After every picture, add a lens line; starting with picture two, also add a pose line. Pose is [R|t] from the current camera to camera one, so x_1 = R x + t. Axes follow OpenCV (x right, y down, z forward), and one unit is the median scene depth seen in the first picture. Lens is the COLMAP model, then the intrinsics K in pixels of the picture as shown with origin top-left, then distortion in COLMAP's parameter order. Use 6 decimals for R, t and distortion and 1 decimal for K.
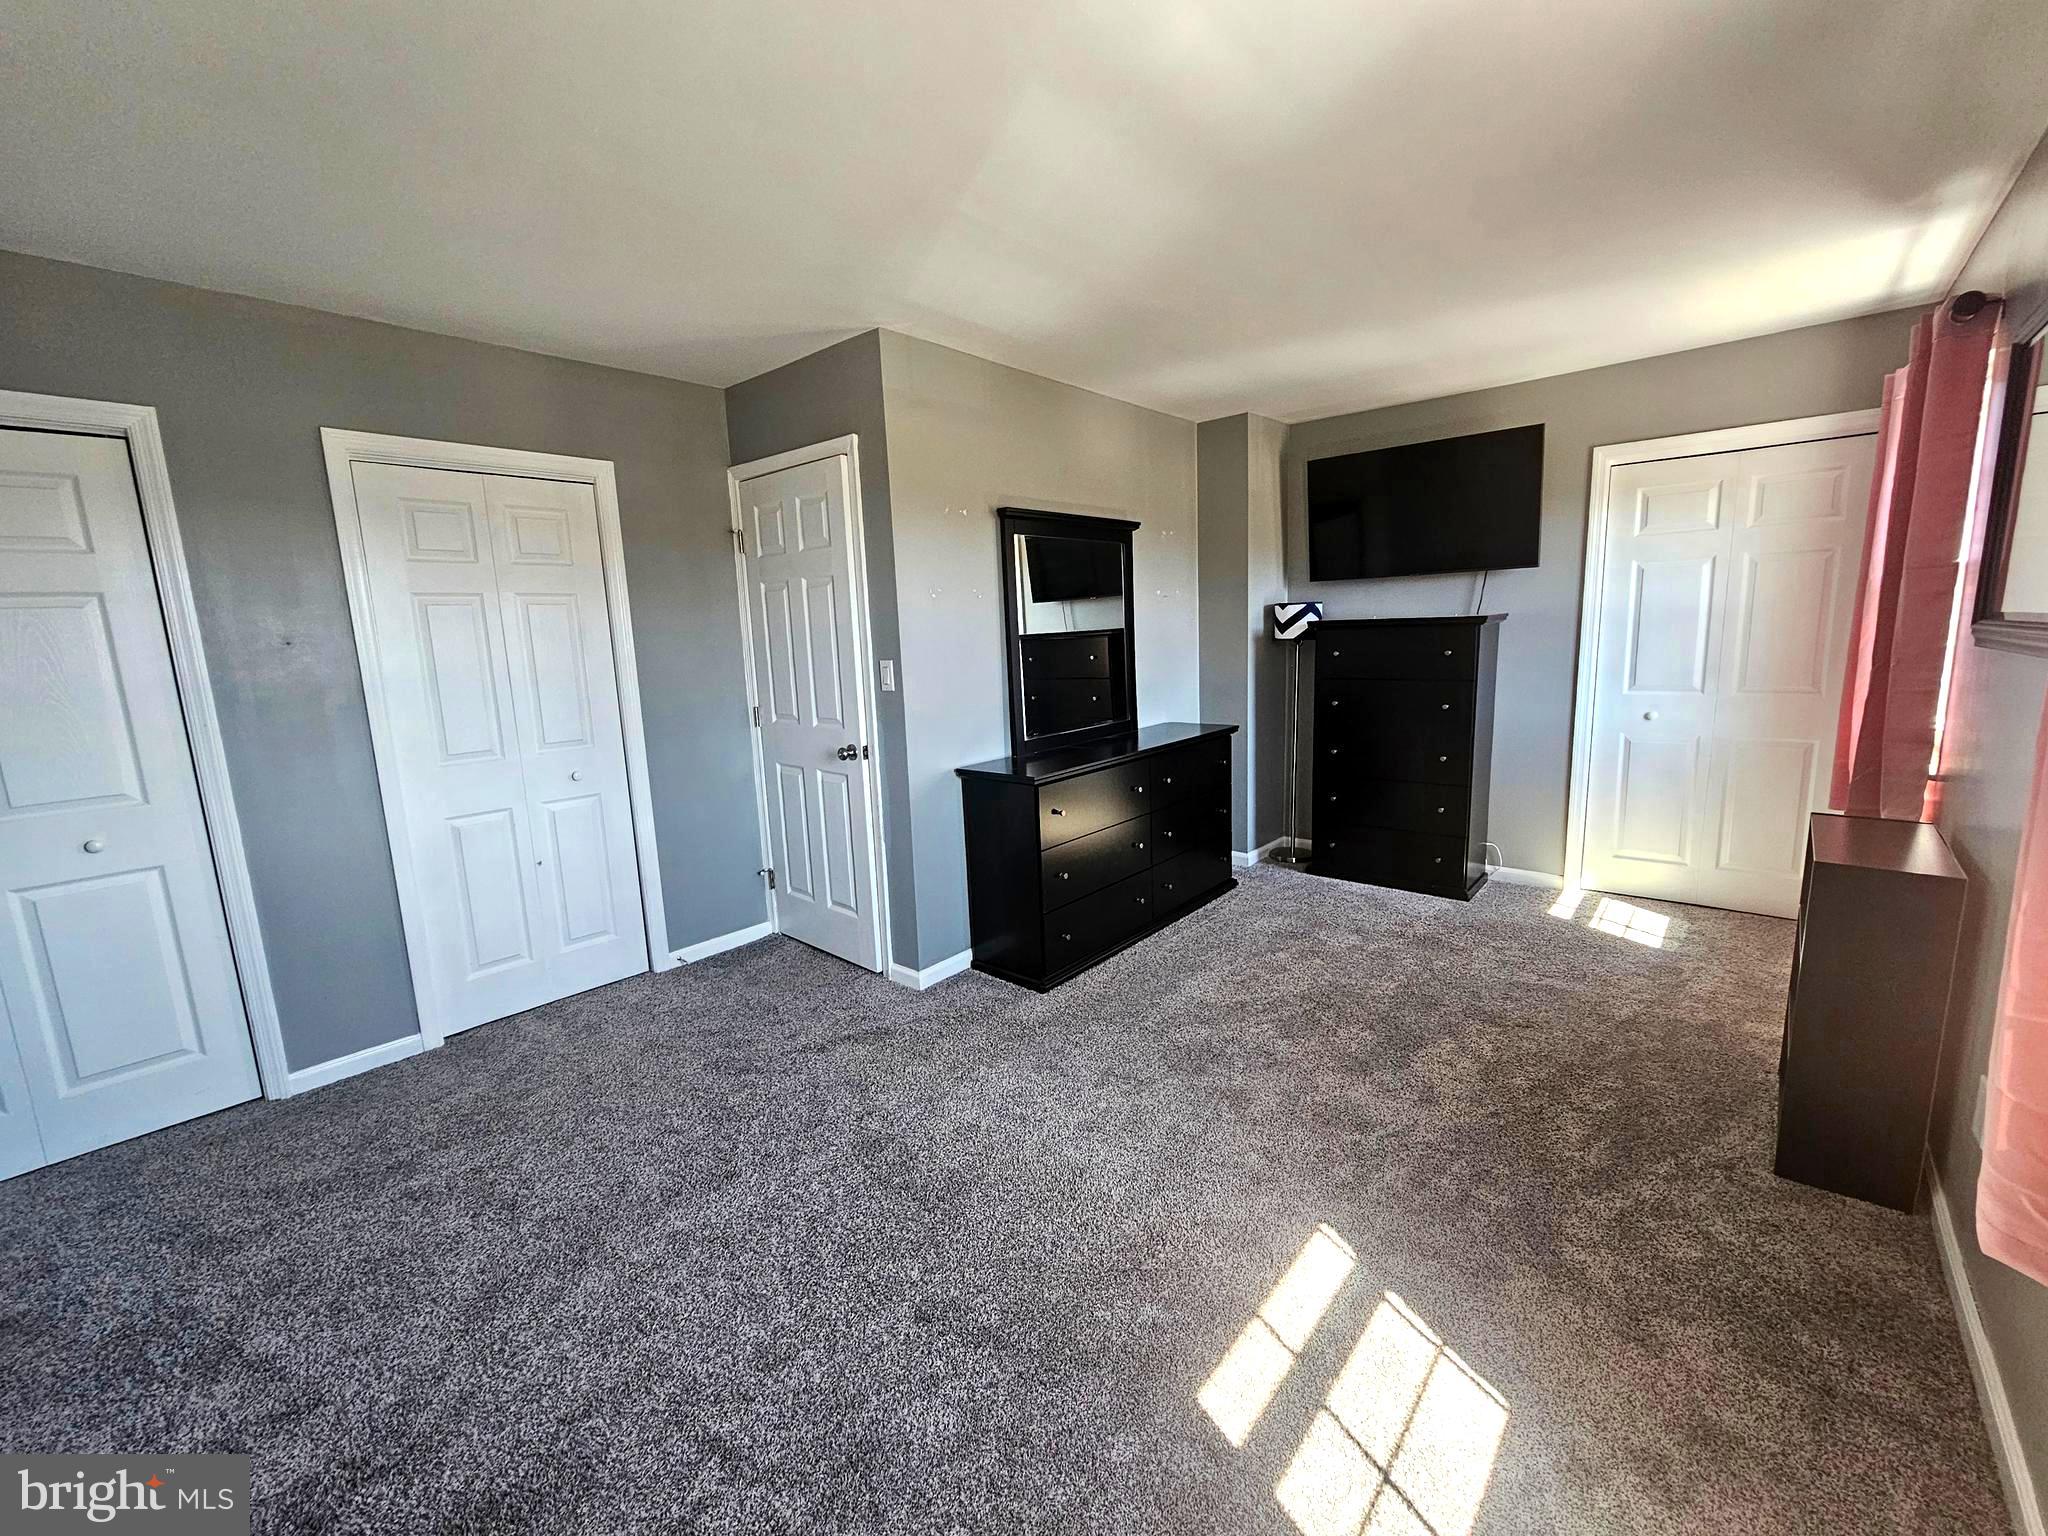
lens RADIAL K [[840.7, 0, 1039.6], [0, 840.7, 772.4], [0, 0, 1]] dist [-0.003756, 0.000979]
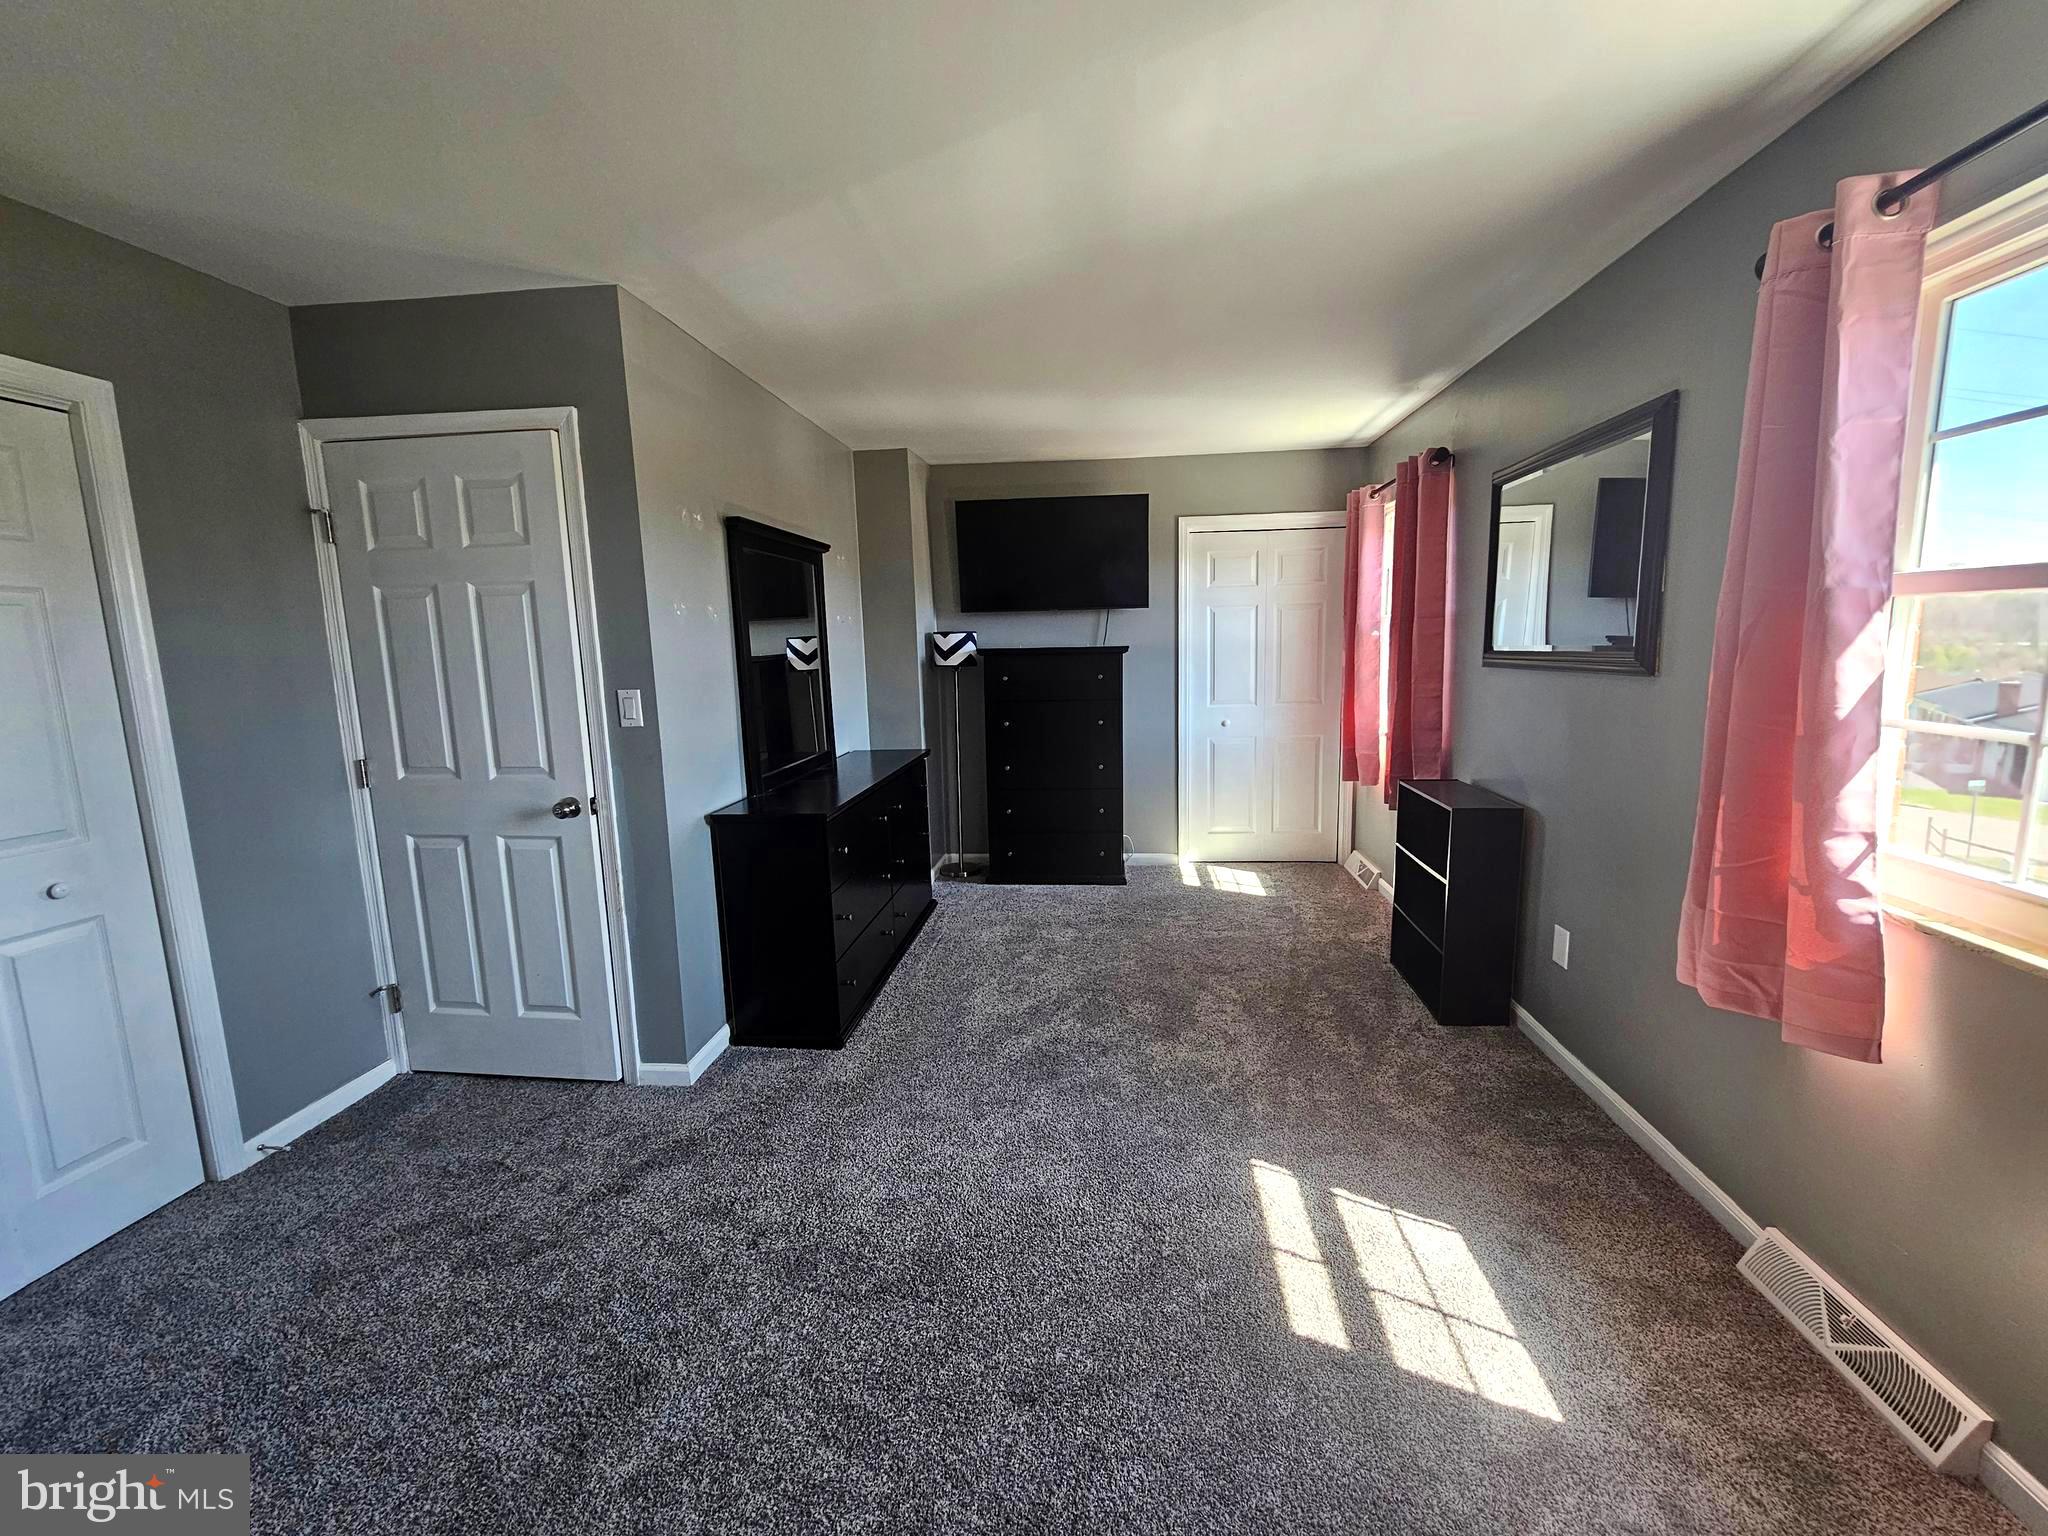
lens RADIAL K [[840.7, 0, 1042.0], [0, 840.7, 766.4], [0, 0, 1]] dist [-0.003756, 0.000979]
pose [[0.814790, -0.068931, 0.575644, -0.320644], [0.093628, 0.995518, -0.013316, -0.010280], [-0.572146, 0.064746, 0.817592, 0.107728]]
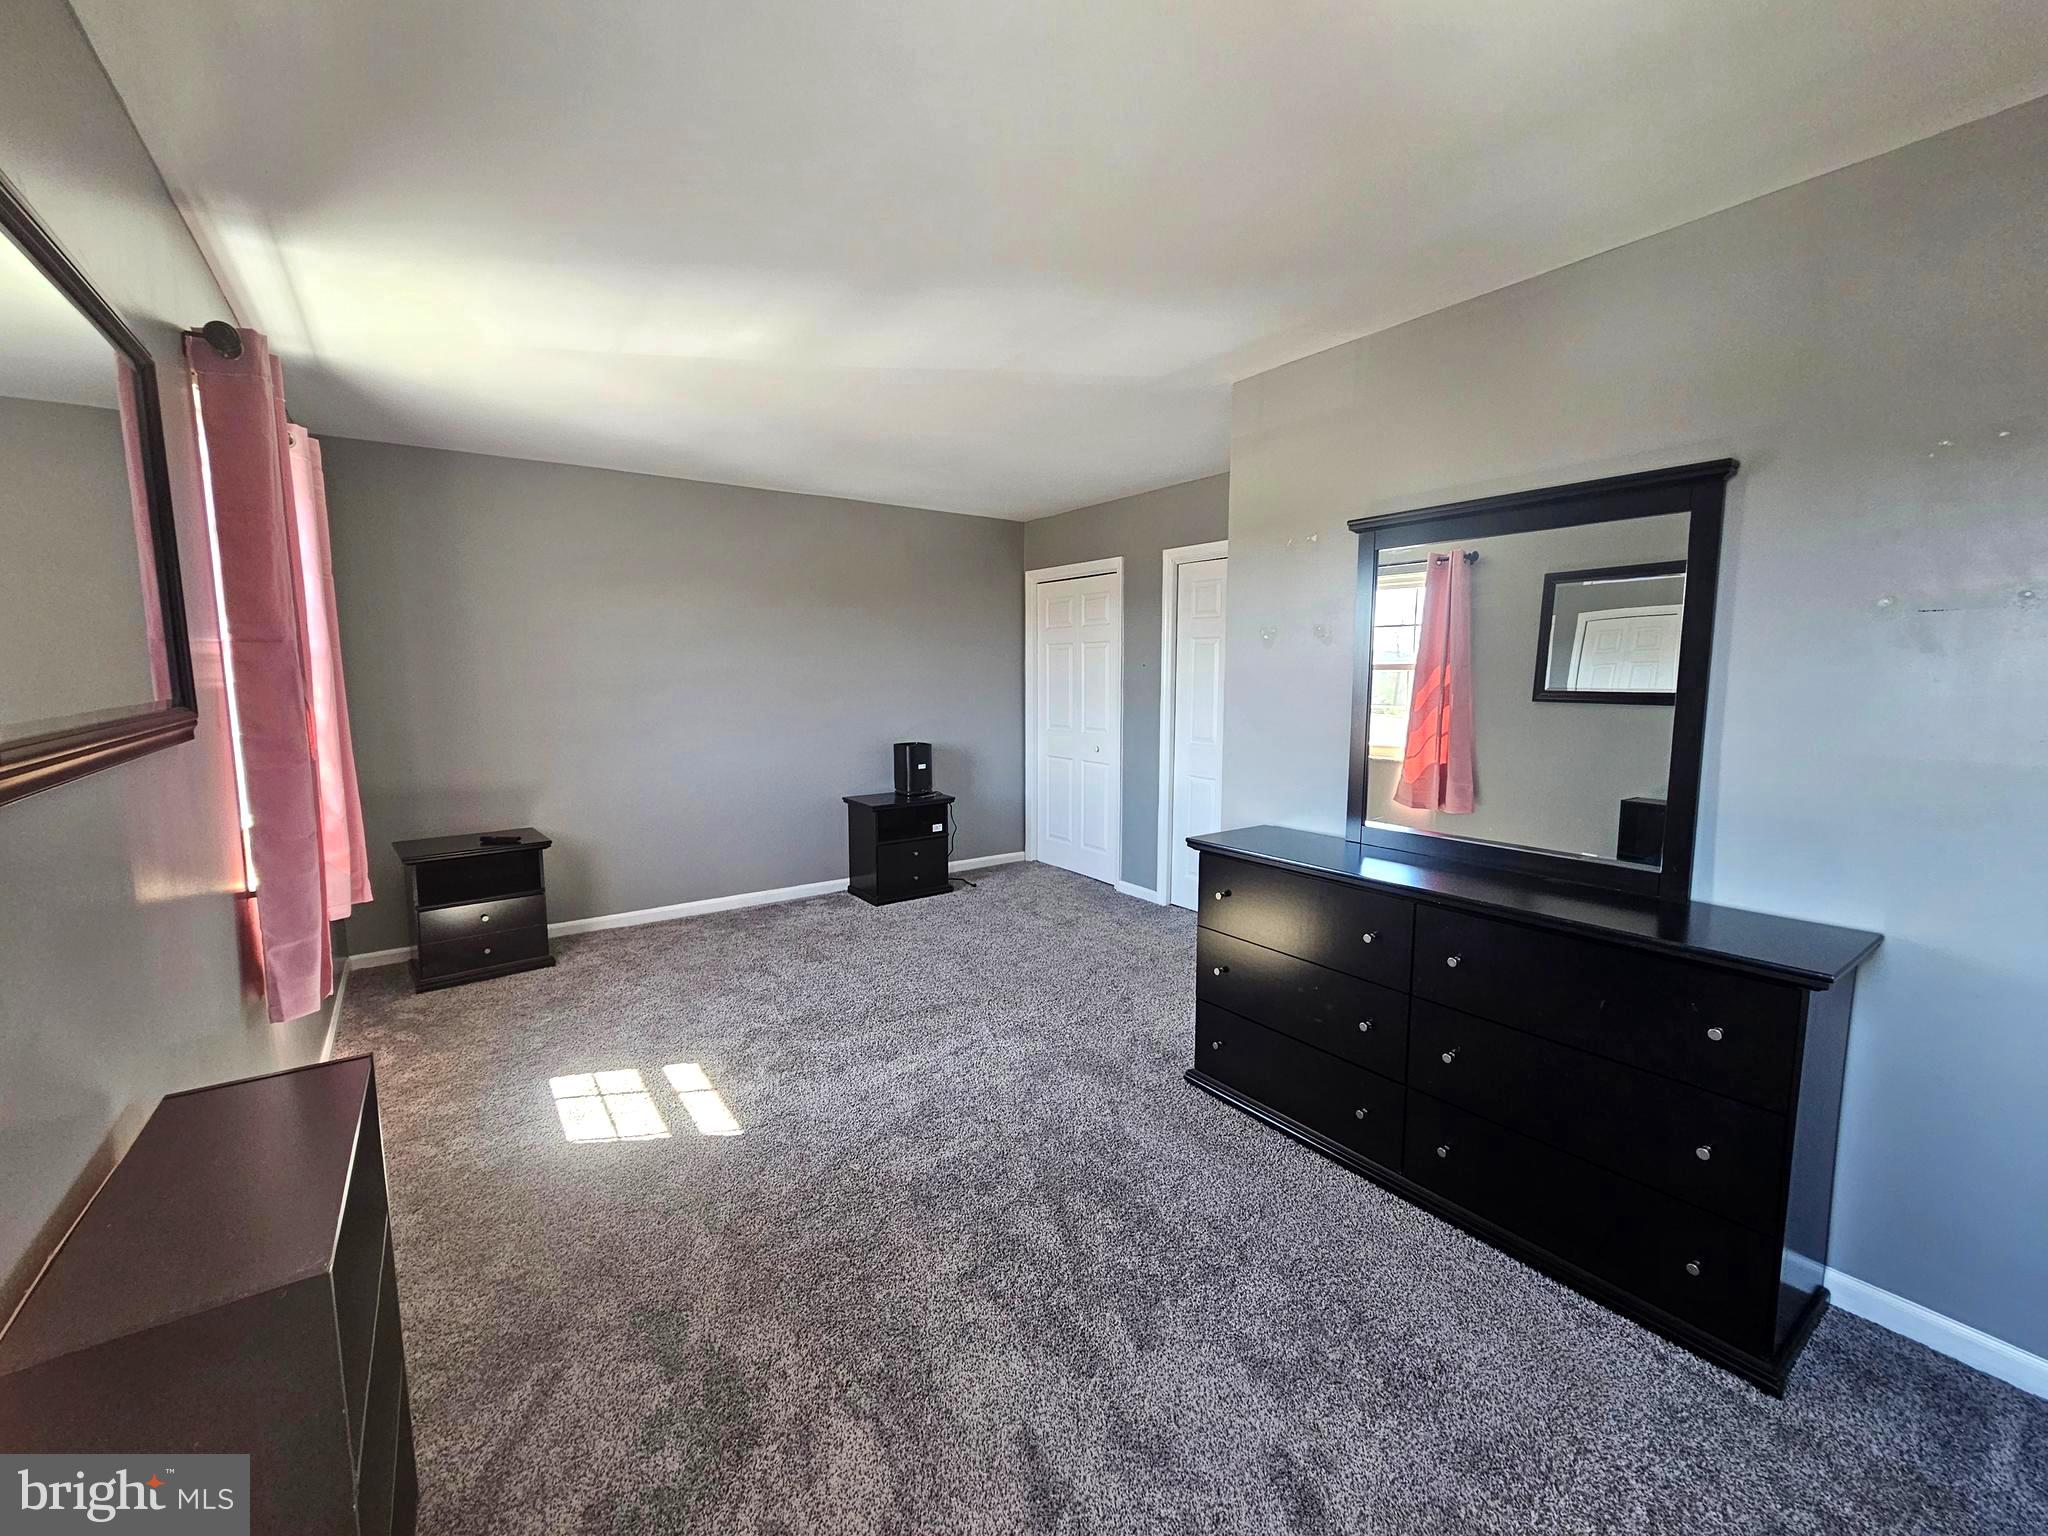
lens RADIAL K [[840.7, 0, 1034.1], [0, 840.7, 772.8], [0, 0, 1]] dist [-0.003756, 0.000979]
pose [[-0.240979, 0.156185, -0.957881, 0.839774], [-0.160950, 0.966869, 0.198142, -0.204879], [0.957092, 0.201919, -0.207857, 0.959074]]
